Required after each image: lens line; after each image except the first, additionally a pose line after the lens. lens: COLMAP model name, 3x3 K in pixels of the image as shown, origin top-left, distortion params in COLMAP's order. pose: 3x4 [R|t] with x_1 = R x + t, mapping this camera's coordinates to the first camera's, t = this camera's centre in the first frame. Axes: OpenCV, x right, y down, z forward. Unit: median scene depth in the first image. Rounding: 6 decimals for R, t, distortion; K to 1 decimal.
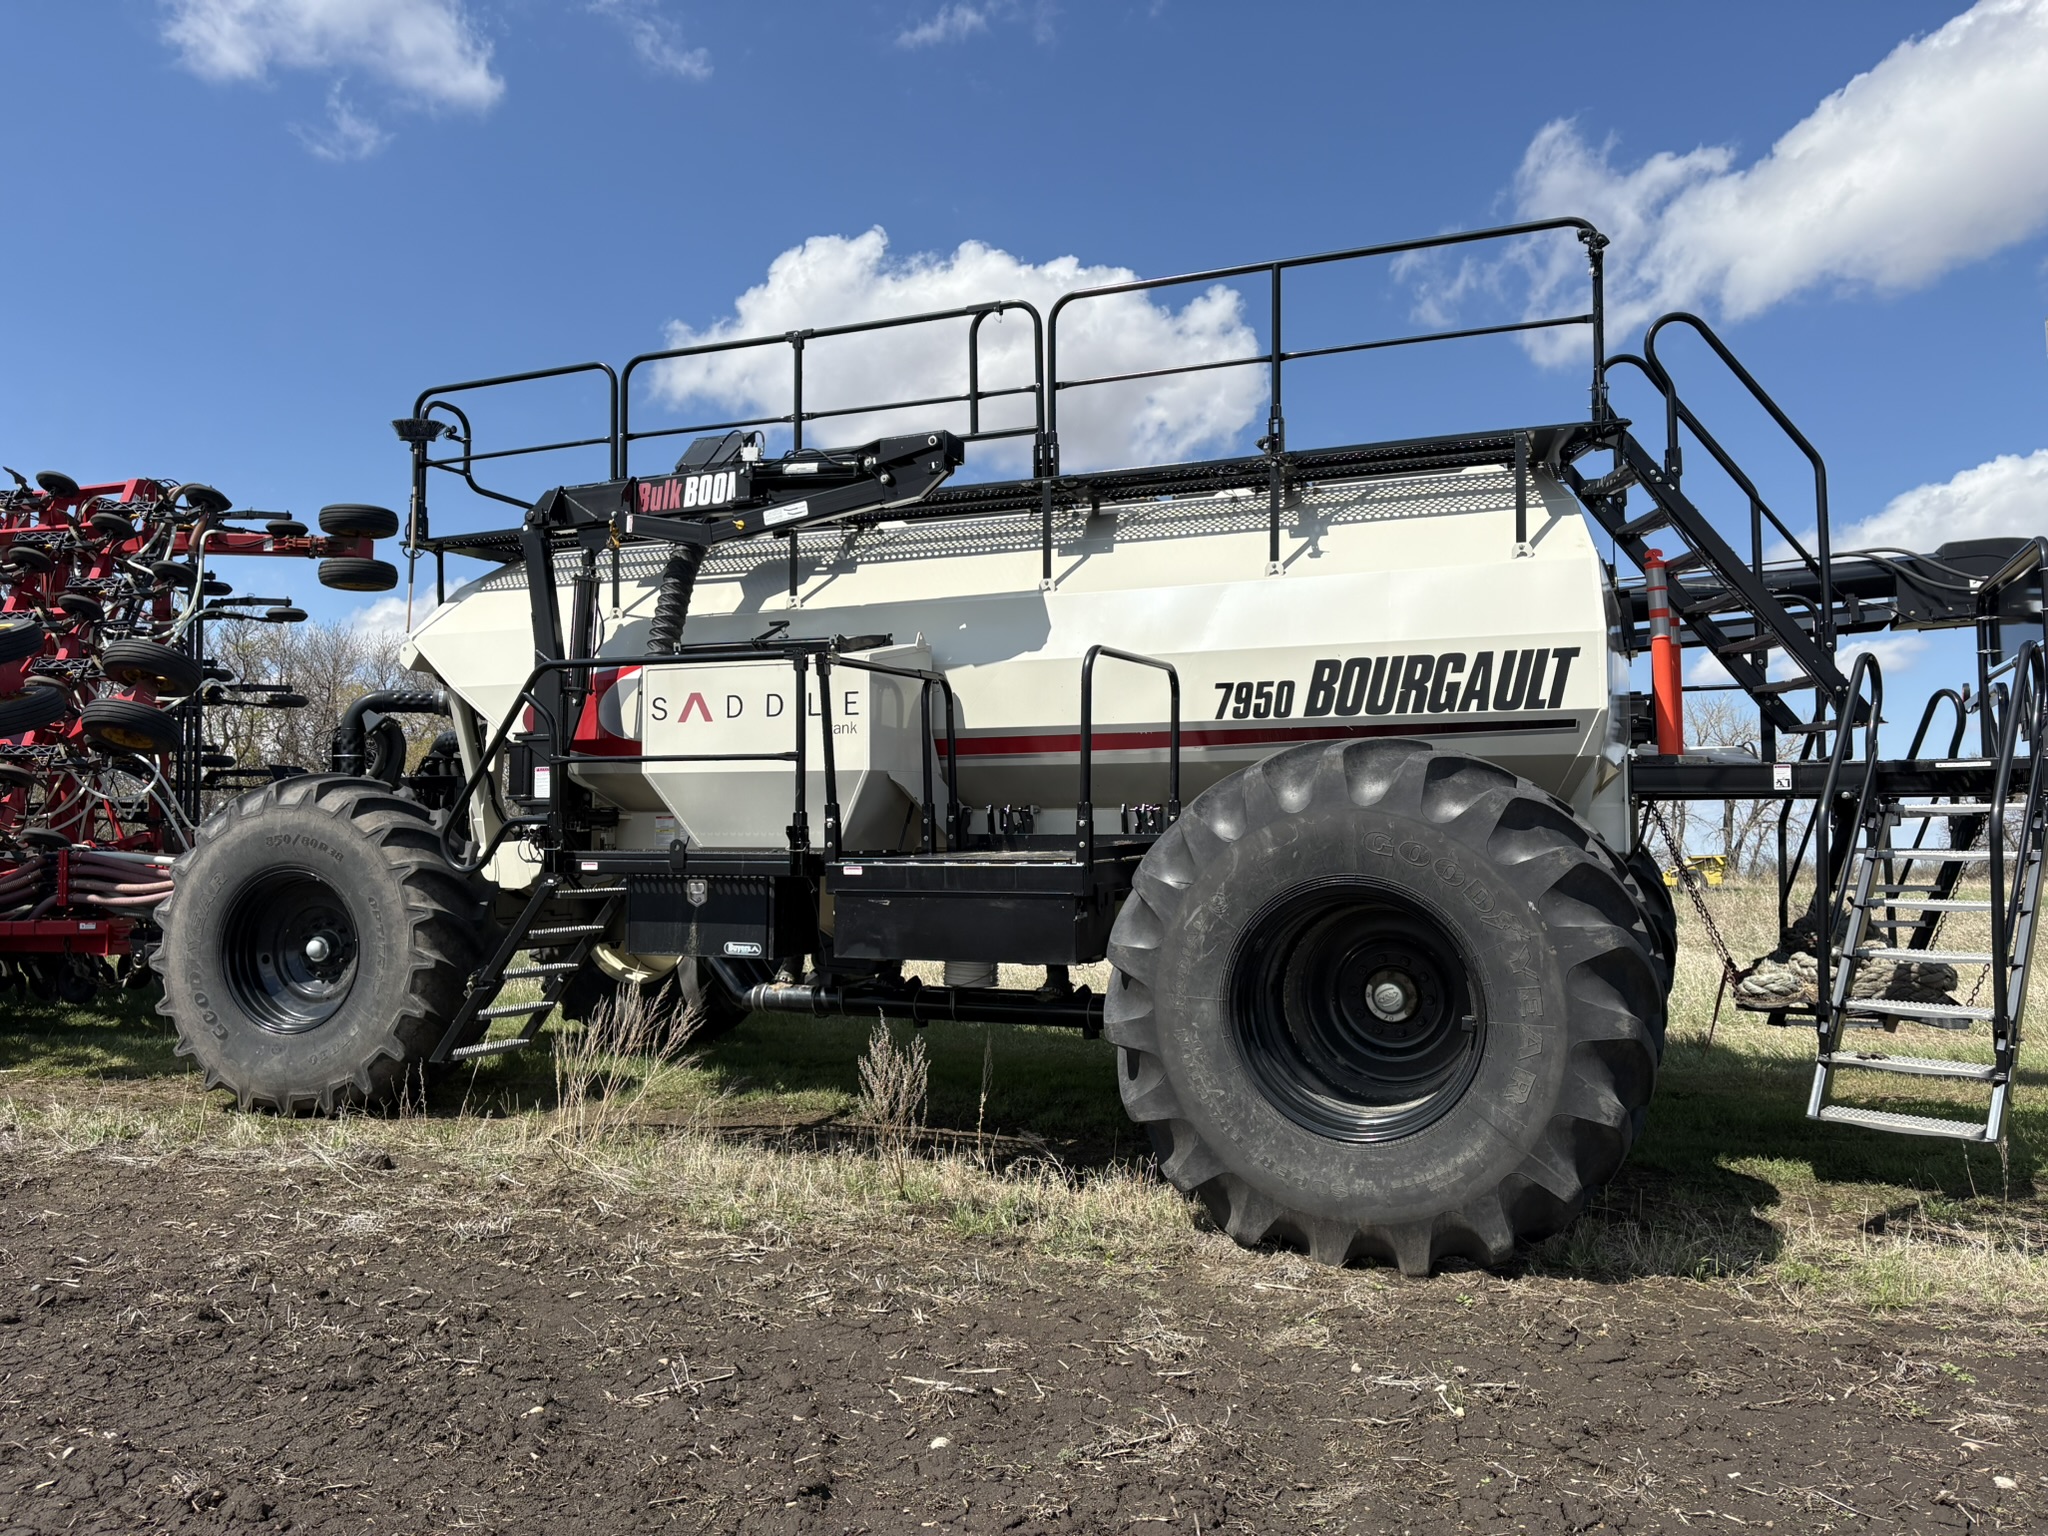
lens RADIAL K [[1498.8, 0, 1025.6], [0, 1498.8, 760.7], [0, 0, 1]] dist [0.074497, -0.084171]
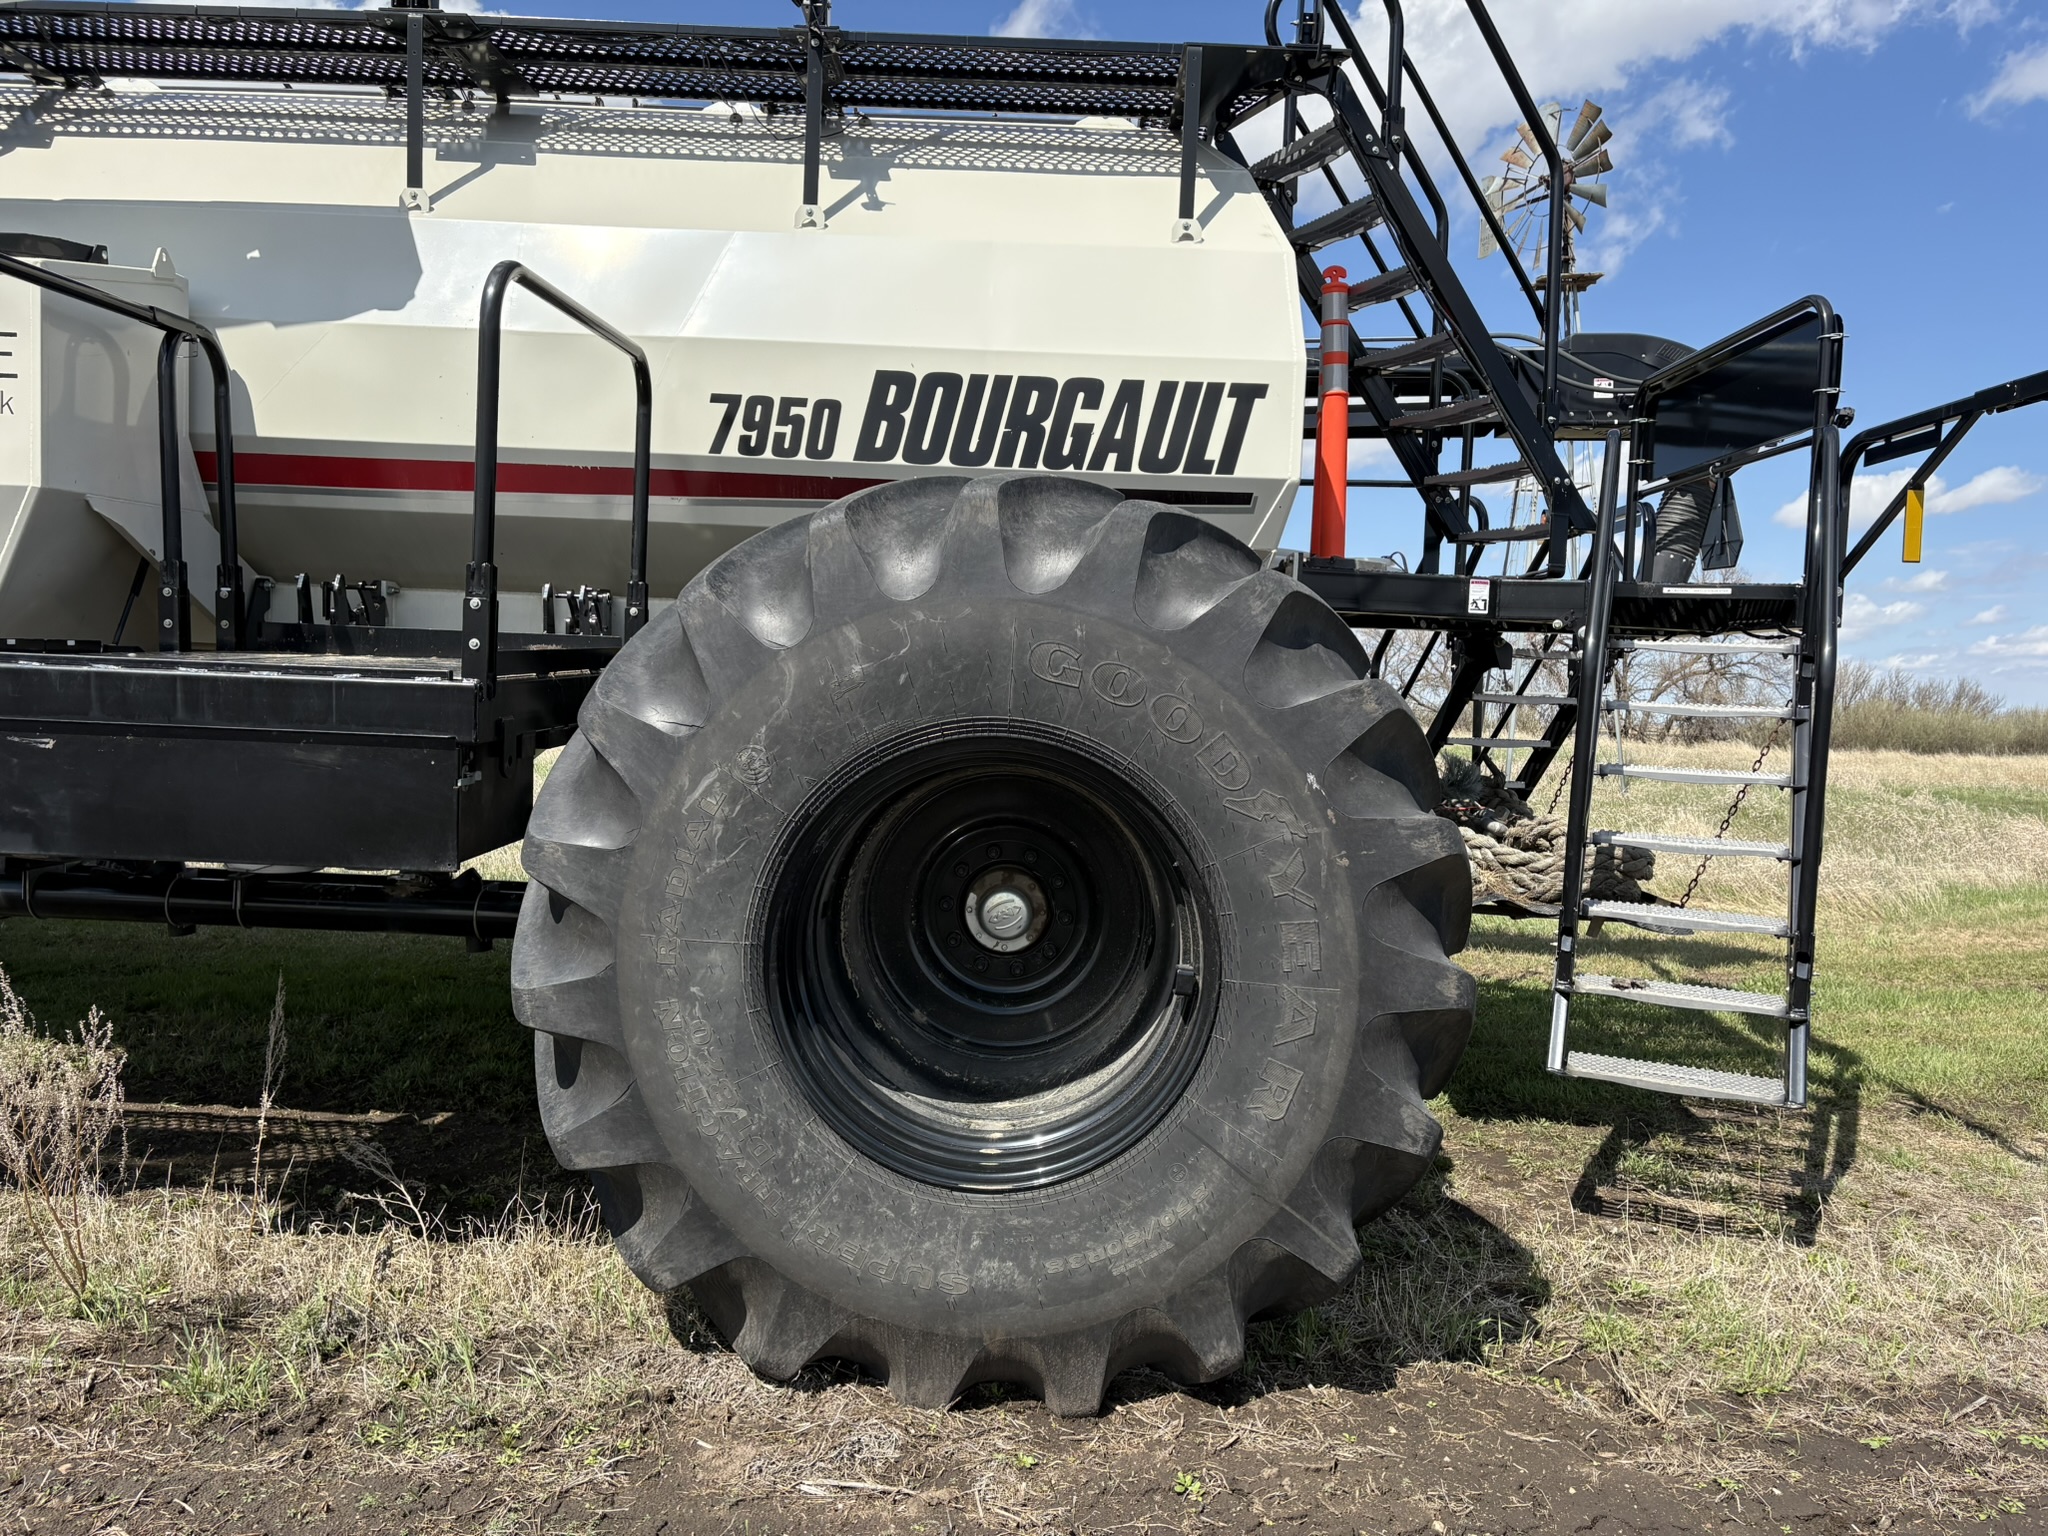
lens RADIAL K [[1498.8, 0, 1025.6], [0, 1498.8, 760.7], [0, 0, 1]] dist [0.074497, -0.084171]
pose [[0.923961, 0.015686, 0.382165, 0.014639], [-0.059951, 0.992748, 0.104195, 0.030347], [-0.377759, -0.119184, 0.918201, 0.444299]]
